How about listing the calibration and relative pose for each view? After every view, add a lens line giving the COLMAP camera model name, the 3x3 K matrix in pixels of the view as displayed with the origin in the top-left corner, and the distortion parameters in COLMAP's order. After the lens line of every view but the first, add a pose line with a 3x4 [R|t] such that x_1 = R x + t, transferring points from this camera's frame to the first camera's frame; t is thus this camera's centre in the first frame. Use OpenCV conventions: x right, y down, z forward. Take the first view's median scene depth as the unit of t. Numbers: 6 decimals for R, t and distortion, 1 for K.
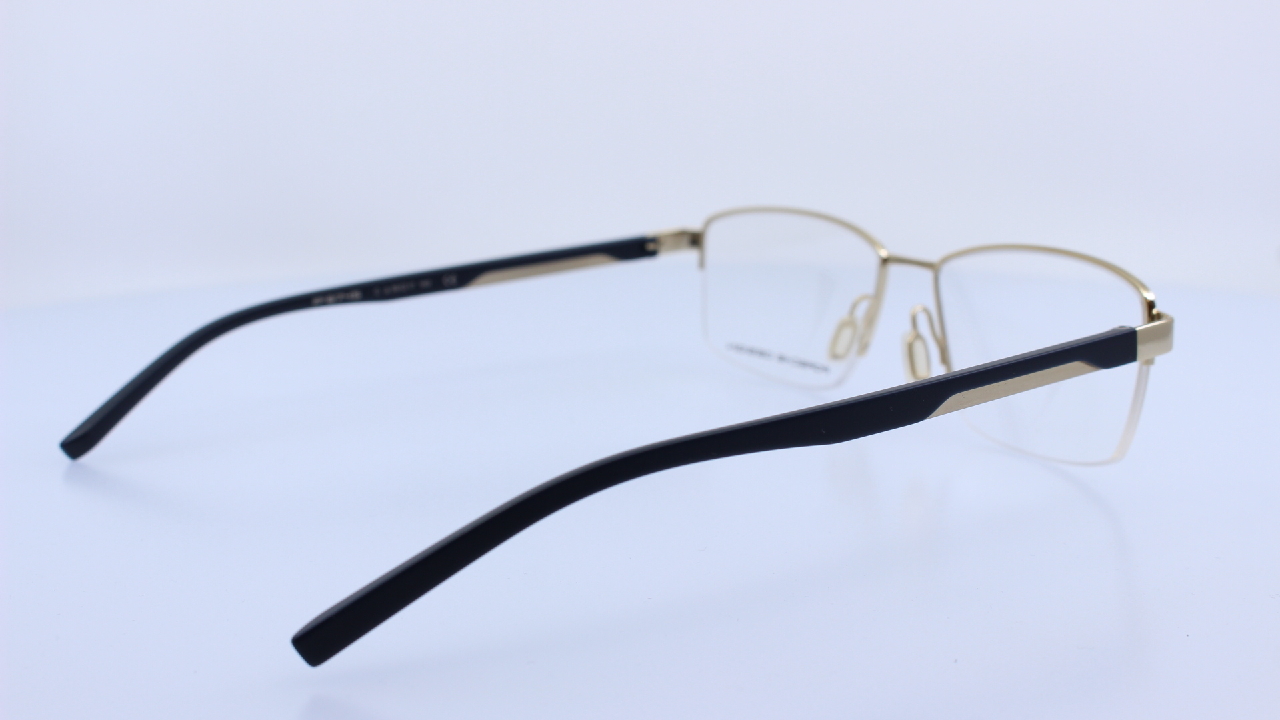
lens RADIAL K [[1674.6, 0, 644.5], [0, 1674.6, 360.0], [0, 0, 1]] dist [-0.120662, 0.000000]
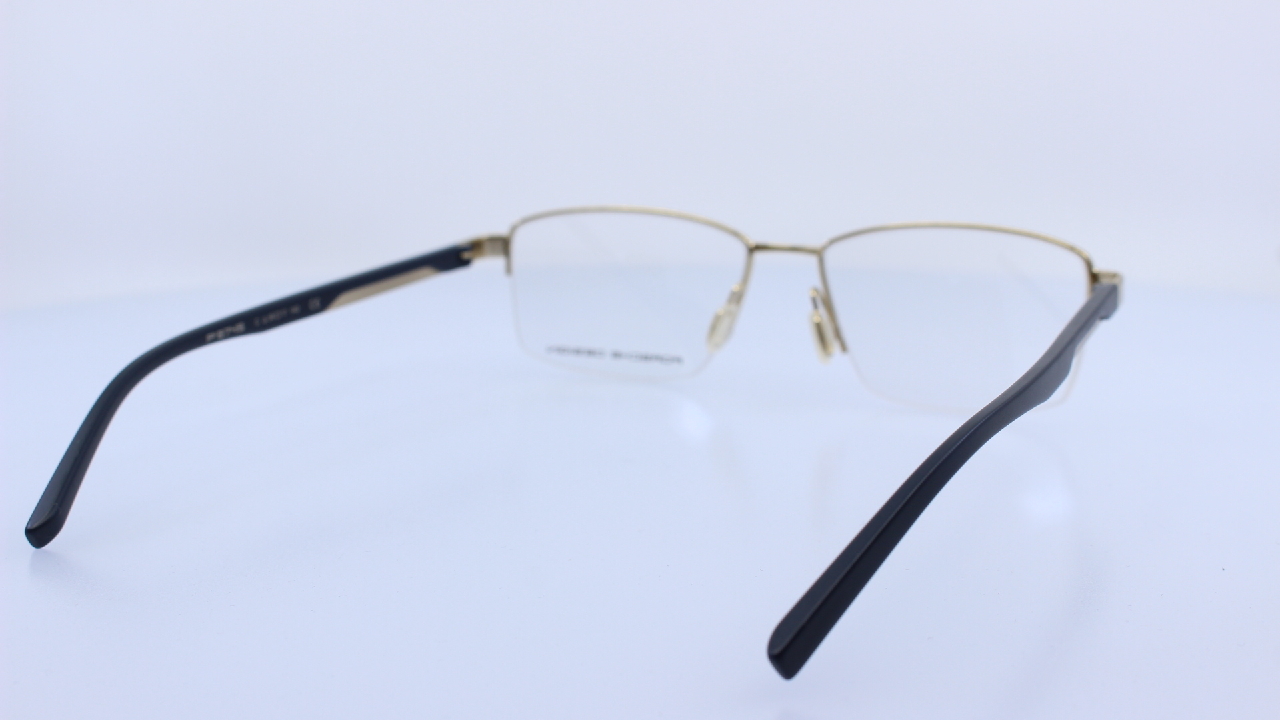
lens RADIAL K [[1674.6, 0, 645.1], [0, 1674.6, 361.2], [0, 0, 1]] dist [-0.120662, 0.000000]
pose [[0.864607, -0.097164, 0.492965, -0.423452], [0.100261, 0.994756, 0.020221, -0.016883], [-0.492344, 0.031942, 0.869814, 0.113154]]
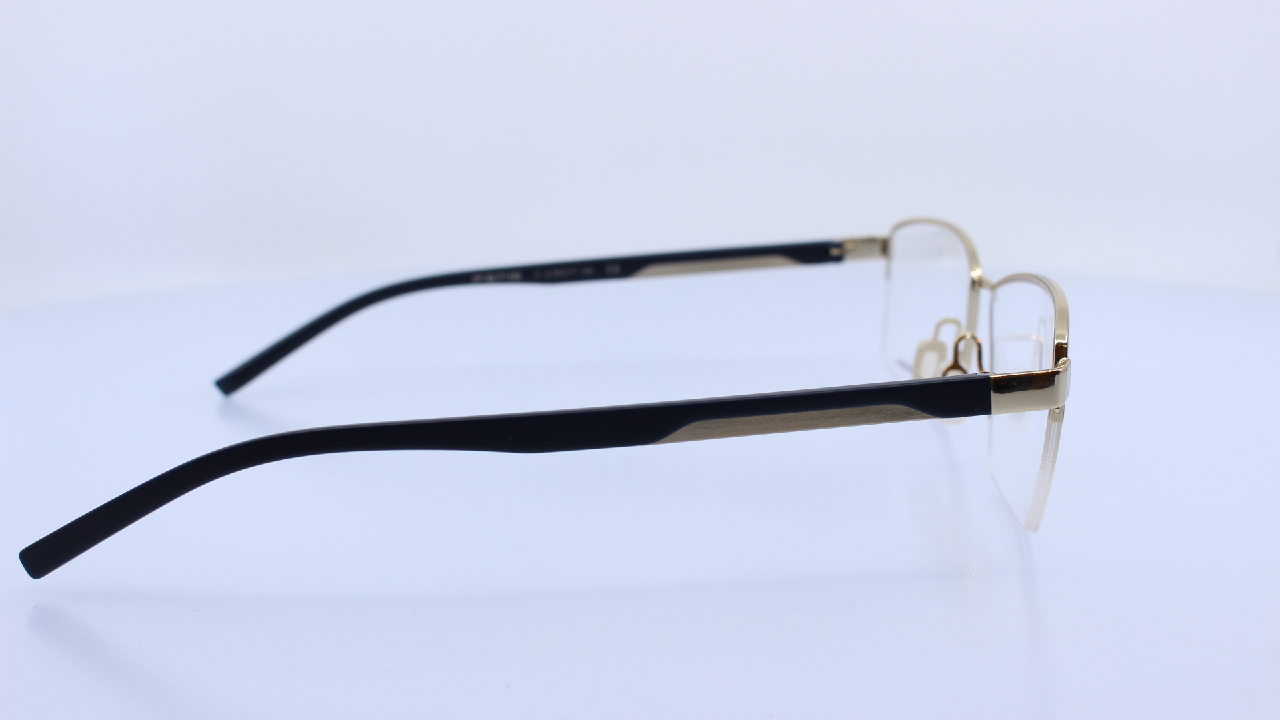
lens RADIAL K [[1674.6, 0, 640.9], [0, 1674.6, 362.9], [0, 0, 1]] dist [-0.120662, 0.000000]
pose [[0.865436, 0.101871, -0.490554, 0.420642], [-0.096966, 0.994655, 0.035488, -0.029256], [0.491547, 0.016855, 0.870688, 0.109804]]
